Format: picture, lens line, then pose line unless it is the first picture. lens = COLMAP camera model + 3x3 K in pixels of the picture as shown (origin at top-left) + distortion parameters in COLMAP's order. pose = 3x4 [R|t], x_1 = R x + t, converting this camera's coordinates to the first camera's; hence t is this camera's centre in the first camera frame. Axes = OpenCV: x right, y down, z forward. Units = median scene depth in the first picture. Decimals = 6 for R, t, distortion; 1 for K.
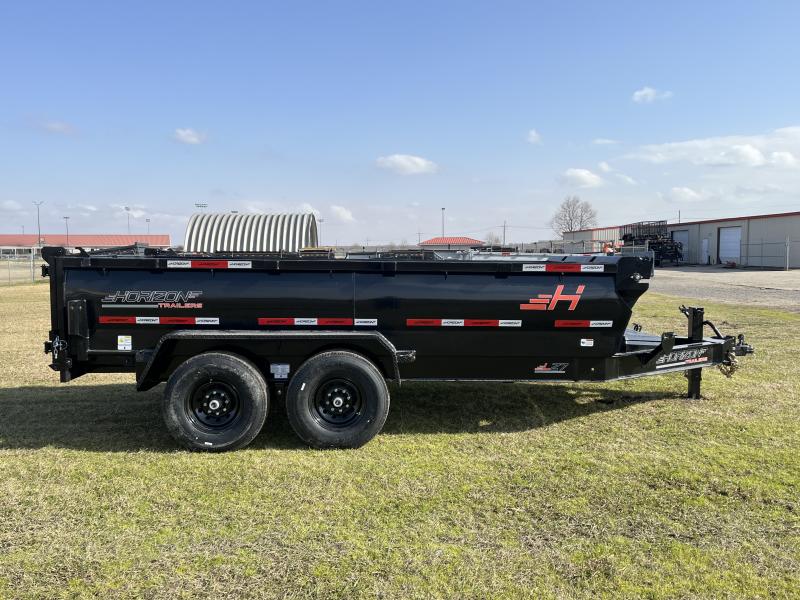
lens RADIAL K [[649.7, 0, 400.0], [0, 649.7, 300.0], [0, 0, 1]] dist [0.059191, -0.059808]
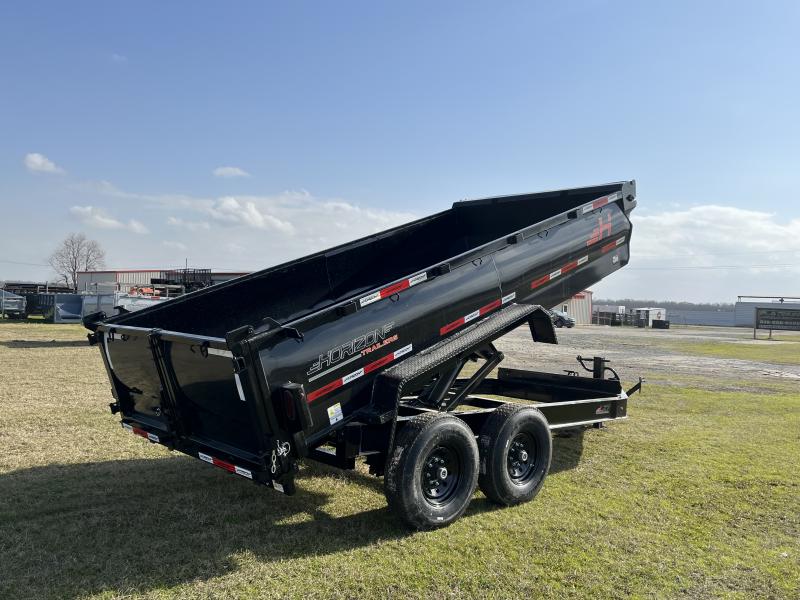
lens RADIAL K [[661.7, 0, 404.4], [0, 661.7, 299.1], [0, 0, 1]] dist [0.035609, -0.005042]
pose [[0.738883, 0.045703, 0.672282, -0.950365], [0.001810, 0.997559, -0.069805, -0.015257], [-0.673832, 0.052794, 0.736996, 0.349941]]
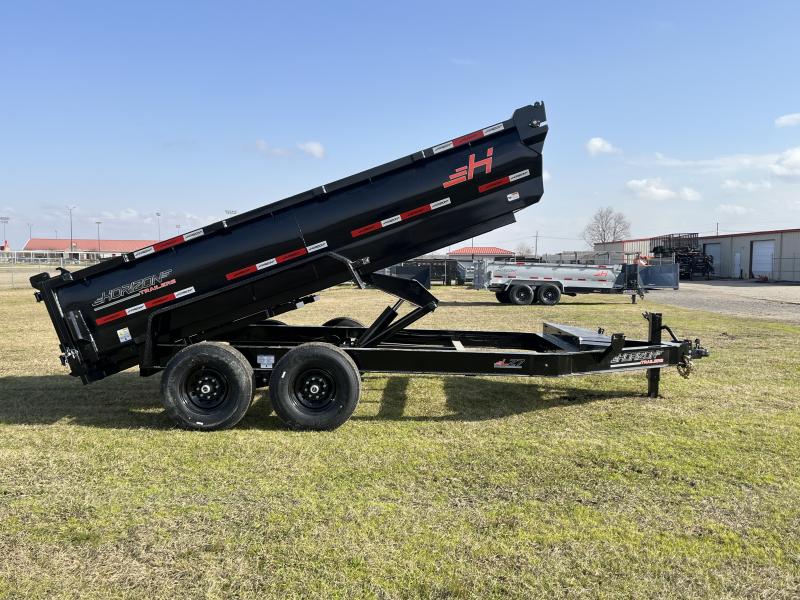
lens RADIAL K [[661.7, 0, 404.4], [0, 661.7, 299.1], [0, 0, 1]] dist [0.035609, -0.005042]
pose [[0.999156, 0.016607, -0.037578, 0.100611], [-0.017229, 0.999719, -0.016282, 0.017174], [0.037297, 0.016916, 0.999161, -0.140782]]
